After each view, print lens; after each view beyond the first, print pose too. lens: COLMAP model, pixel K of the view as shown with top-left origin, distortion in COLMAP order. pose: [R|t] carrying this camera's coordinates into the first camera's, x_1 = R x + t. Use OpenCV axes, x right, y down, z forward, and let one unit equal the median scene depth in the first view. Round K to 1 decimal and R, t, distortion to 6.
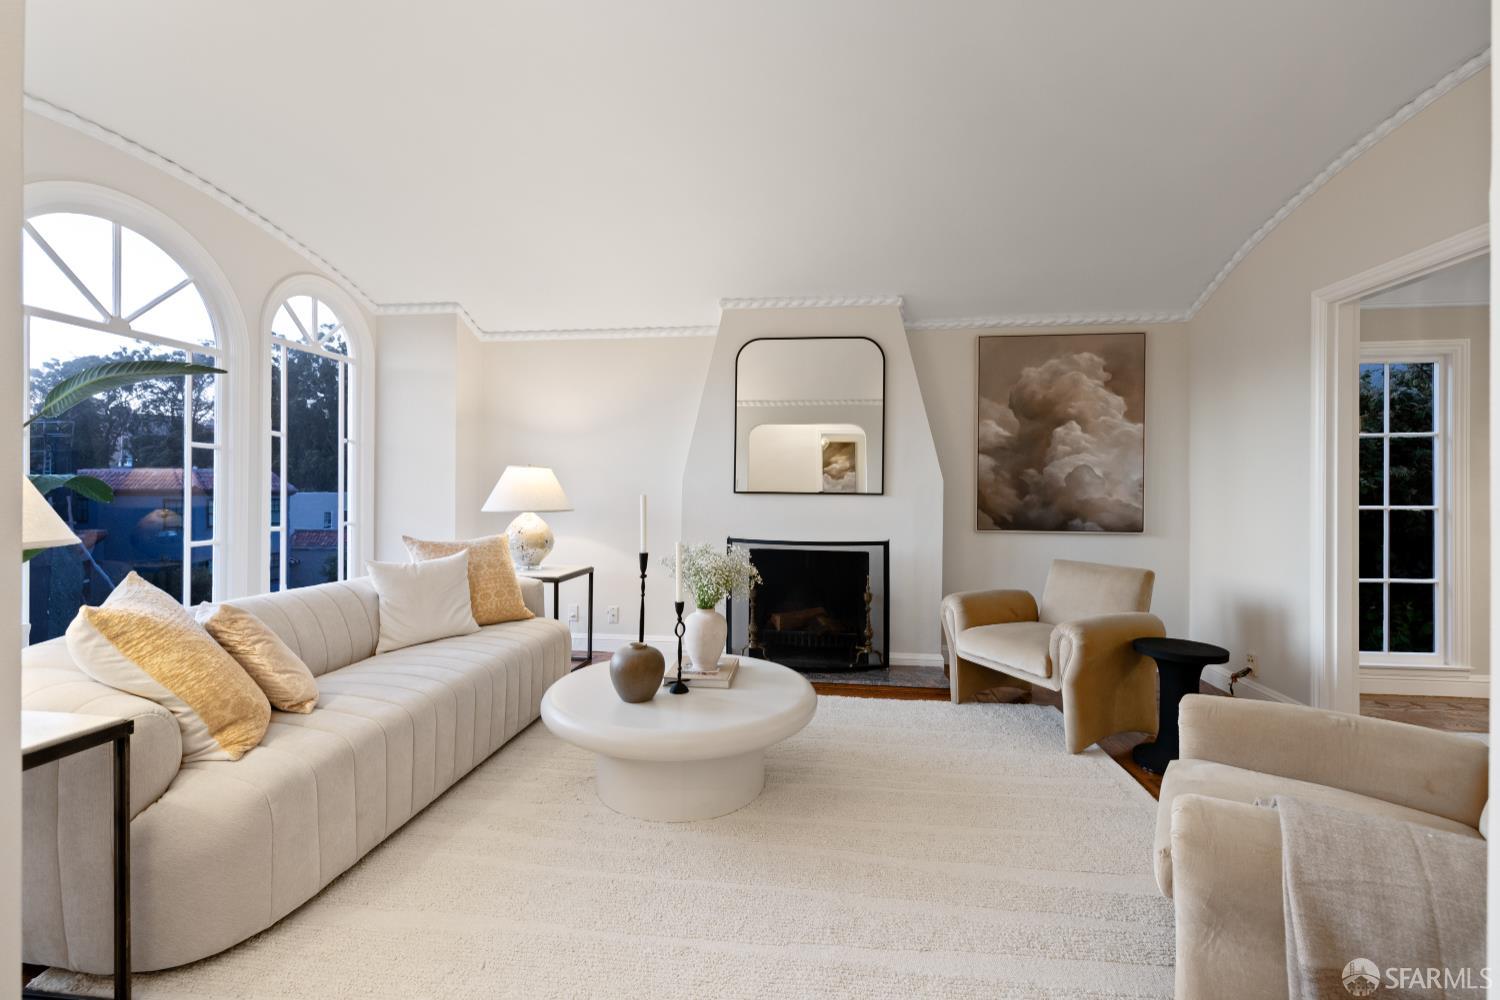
lens RADIAL K [[616.3, 0, 742.2], [0, 616.3, 508.7], [0, 0, 1]] dist [-0.004881, 0.000808]
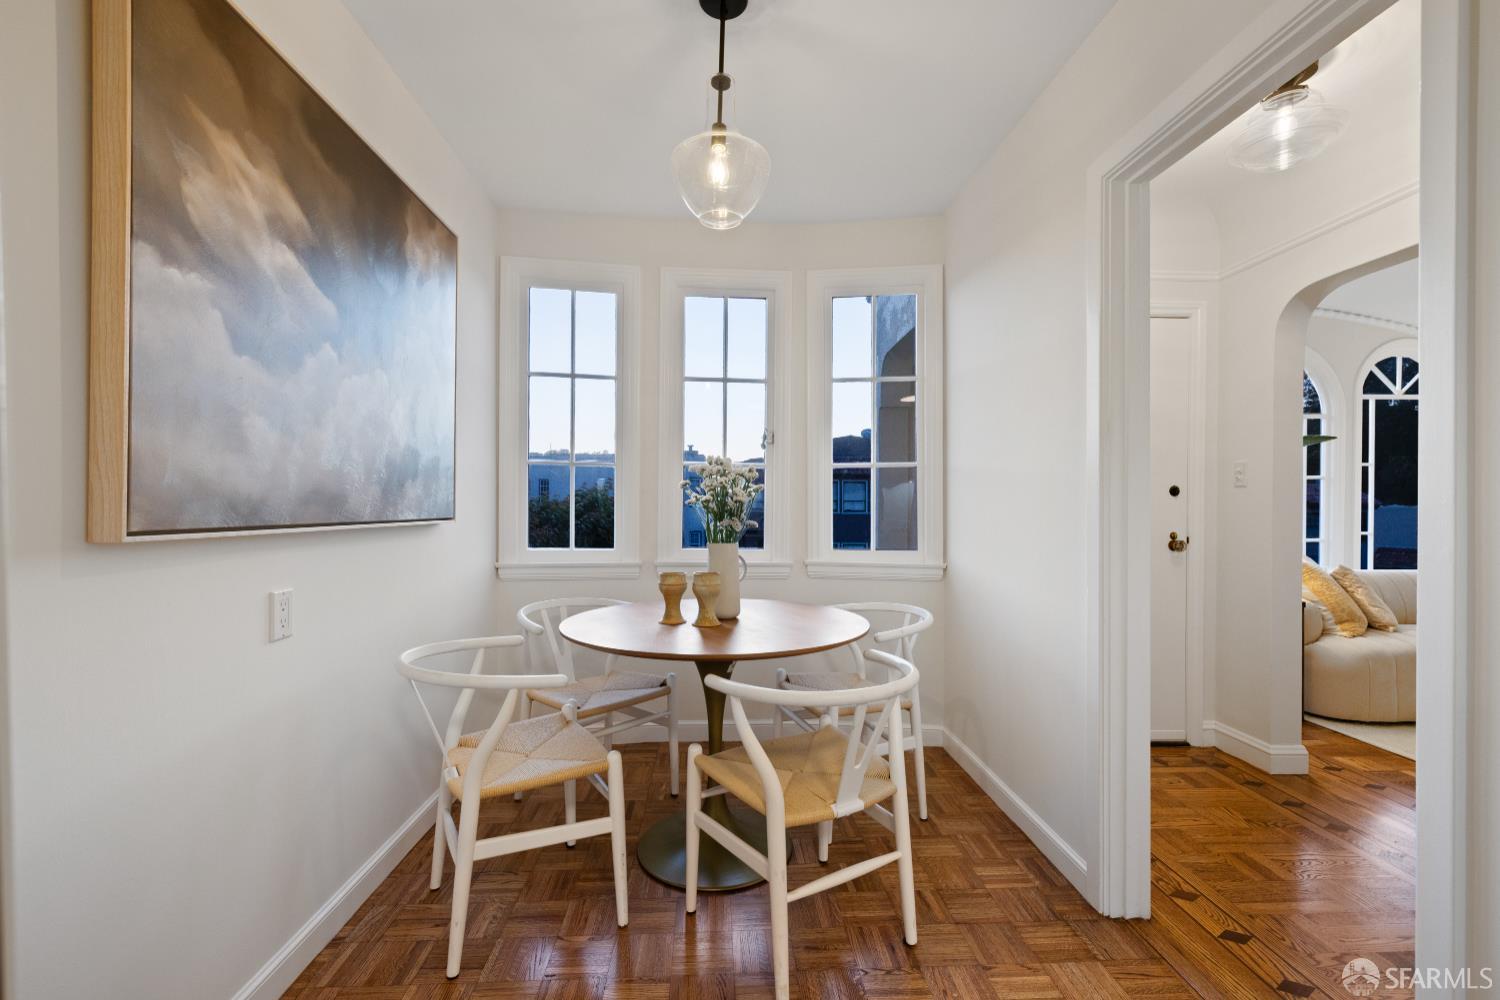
lens RADIAL K [[616.3, 0, 741.6], [0, 616.3, 509.1], [0, 0, 1]] dist [-0.004881, 0.000808]
pose [[0.148176, 0.008653, -0.988923, 0.759603], [-0.016531, 0.999844, 0.006272, -0.002778], [0.988823, 0.015418, 0.148296, -1.113053]]
